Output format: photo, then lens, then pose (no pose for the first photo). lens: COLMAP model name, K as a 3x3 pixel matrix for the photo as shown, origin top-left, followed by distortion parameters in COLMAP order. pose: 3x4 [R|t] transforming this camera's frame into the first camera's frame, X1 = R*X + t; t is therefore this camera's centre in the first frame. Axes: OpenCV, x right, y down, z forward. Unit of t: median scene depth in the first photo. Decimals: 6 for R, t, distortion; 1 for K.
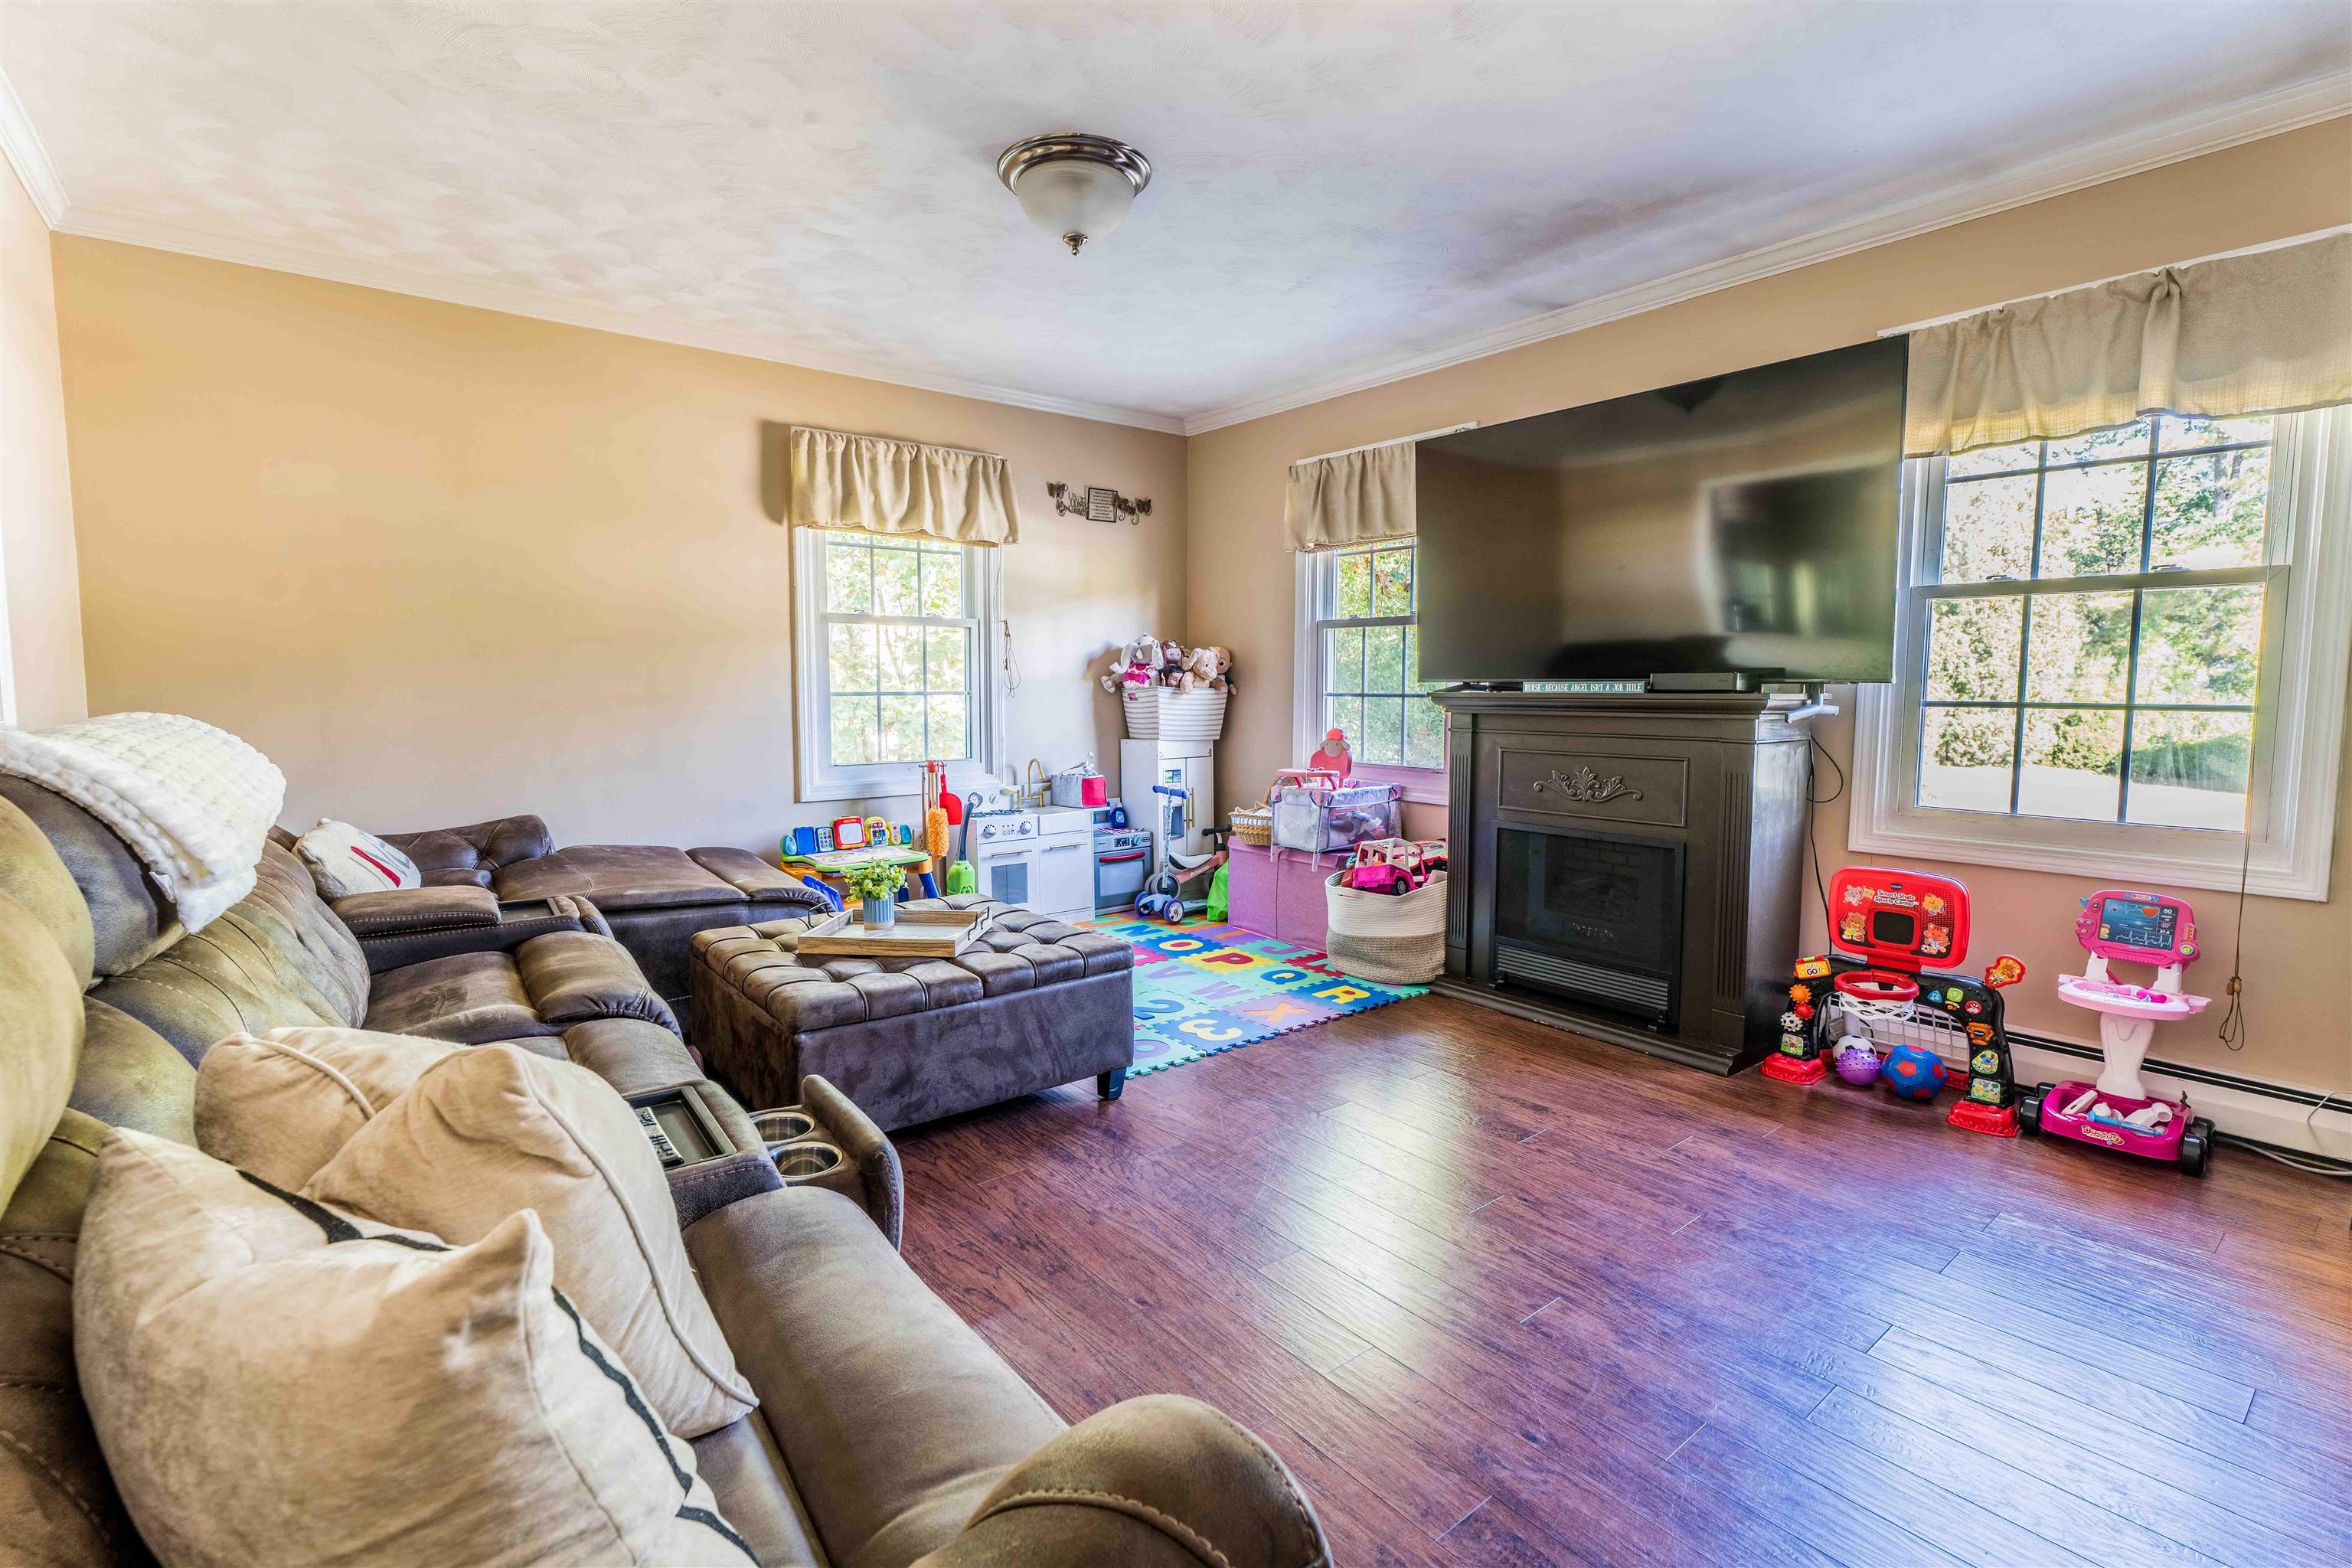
lens RADIAL K [[1056.0, 0, 1177.8], [0, 1056.0, 772.0], [0, 0, 1]] dist [0.002946, -0.001004]
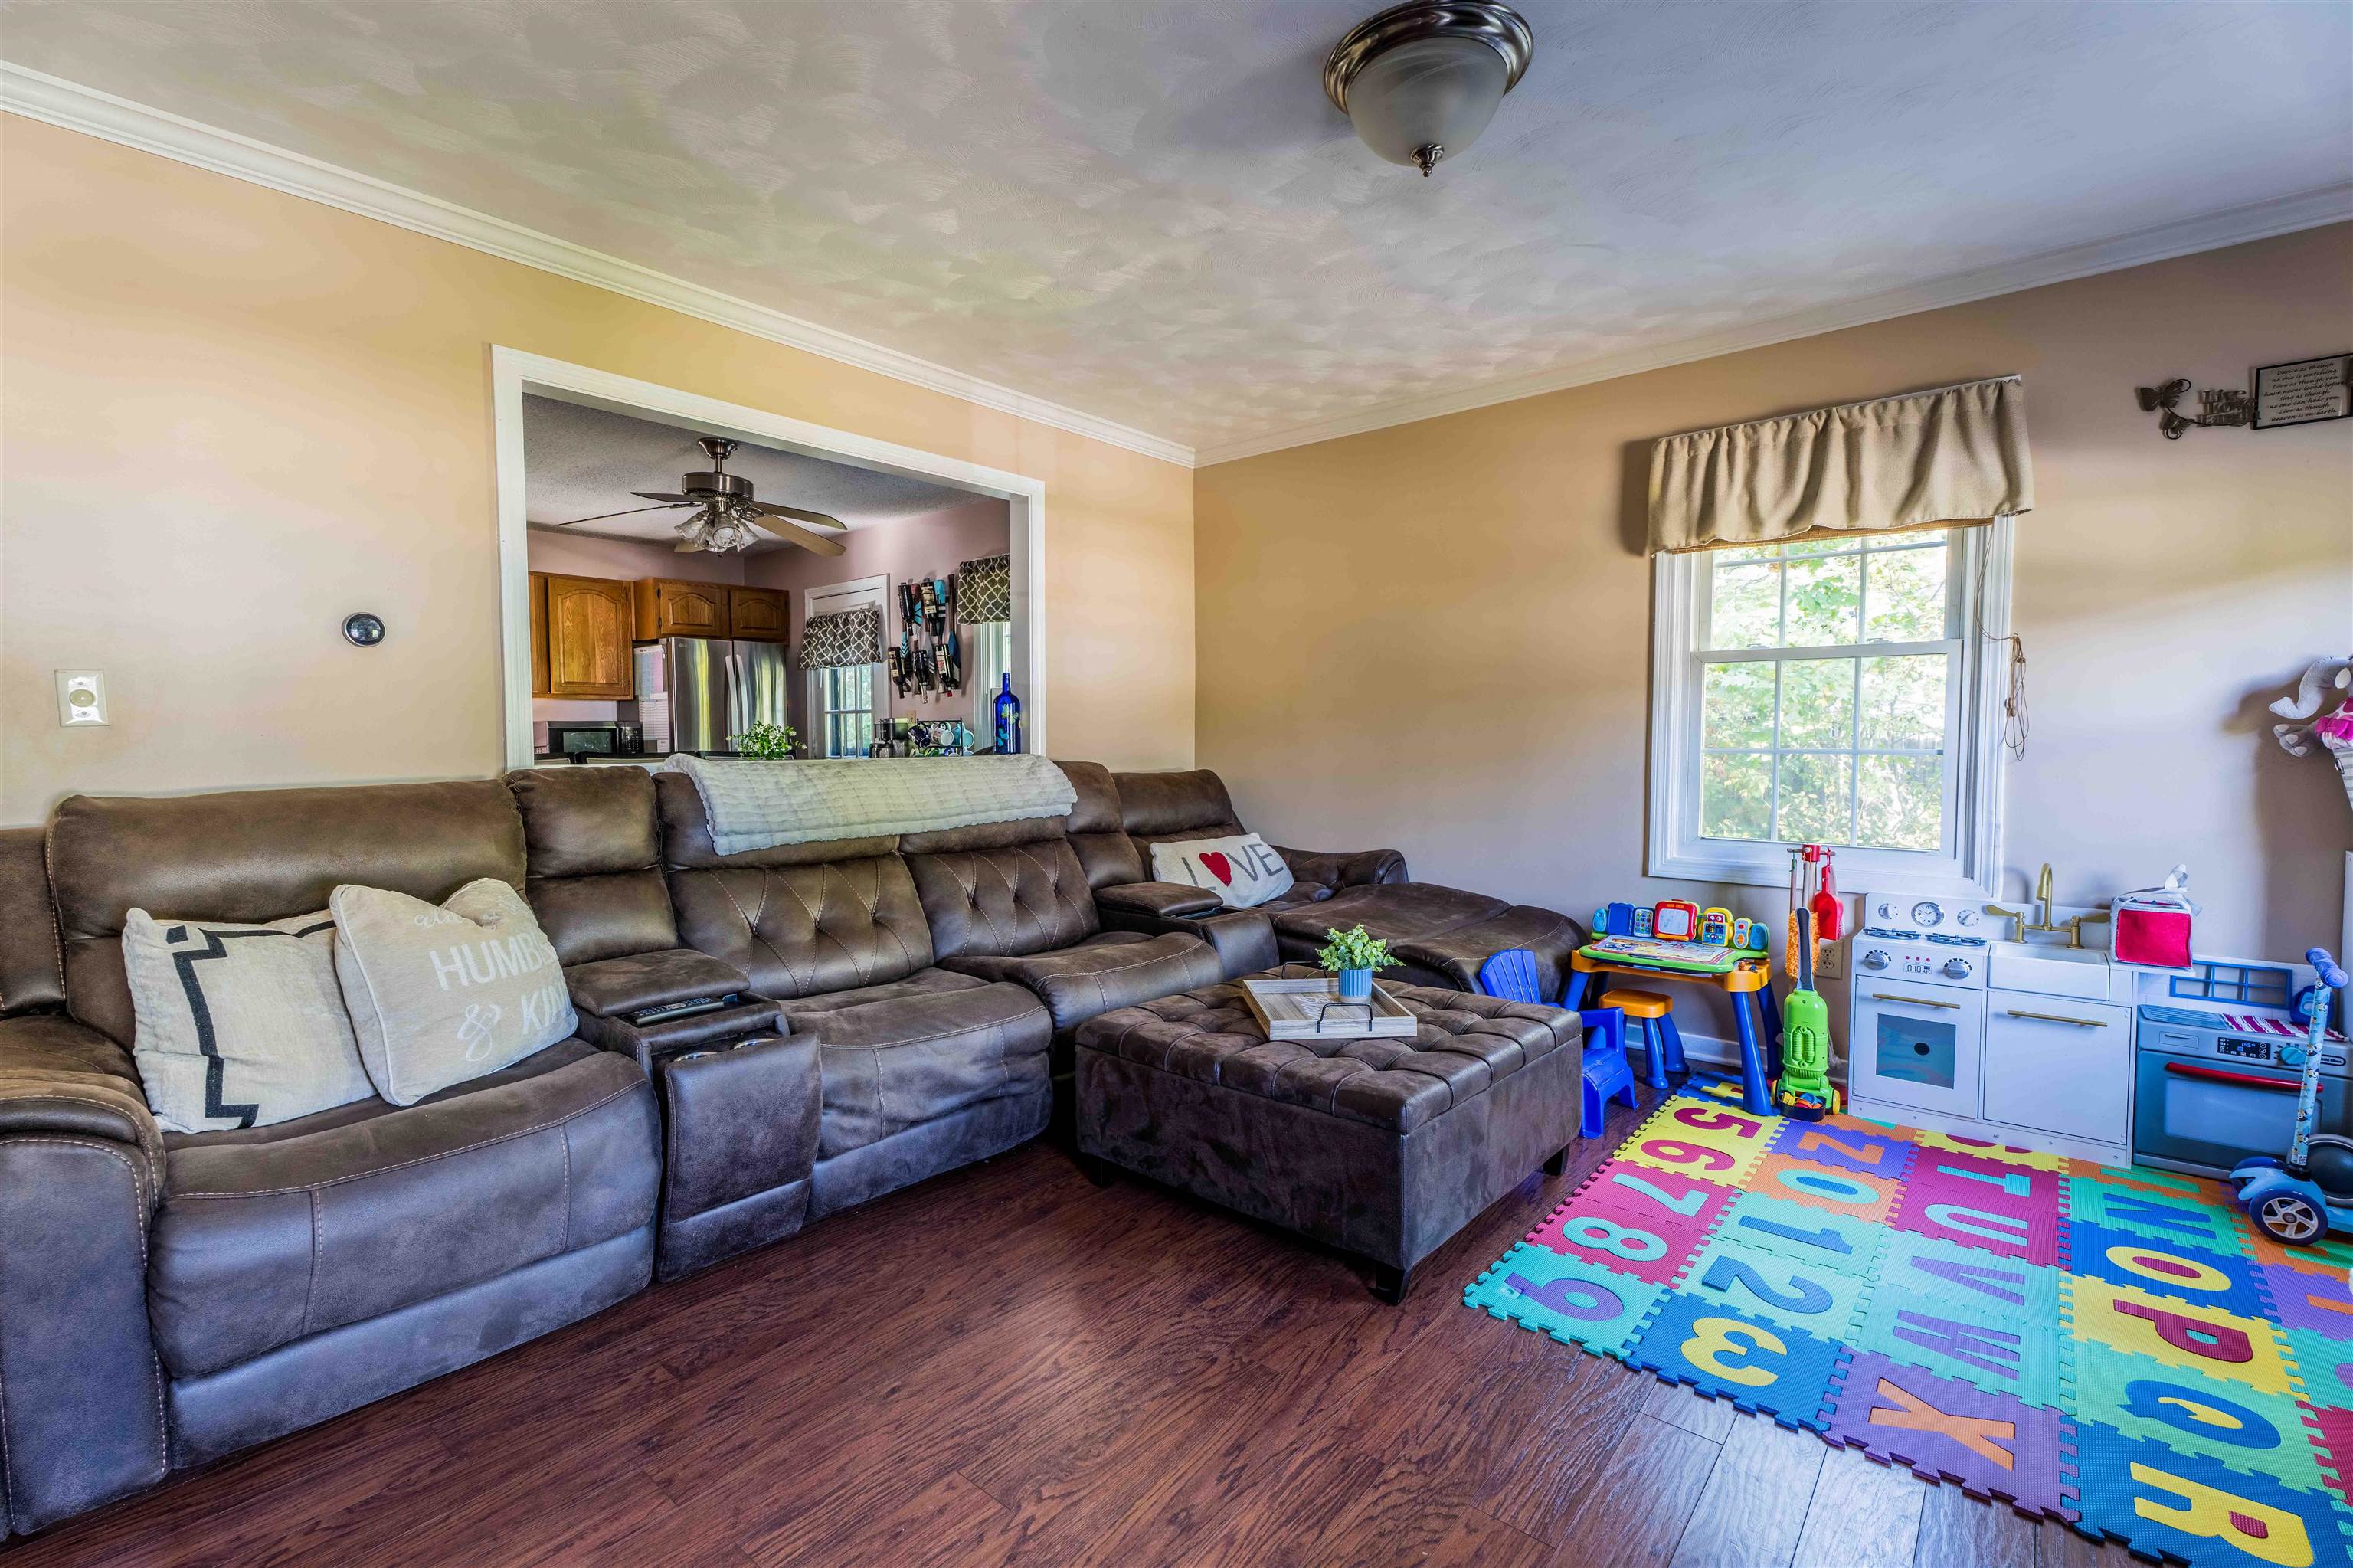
lens RADIAL K [[1056.5, 0, 1184.2], [0, 1056.5, 794.8], [0, 0, 1]] dist [0.002946, -0.001004]
pose [[0.189902, 0.055359, -0.980241, 0.421584], [-0.082706, 0.995762, 0.040213, -0.041520], [0.978313, 0.073436, 0.193675, 0.475149]]
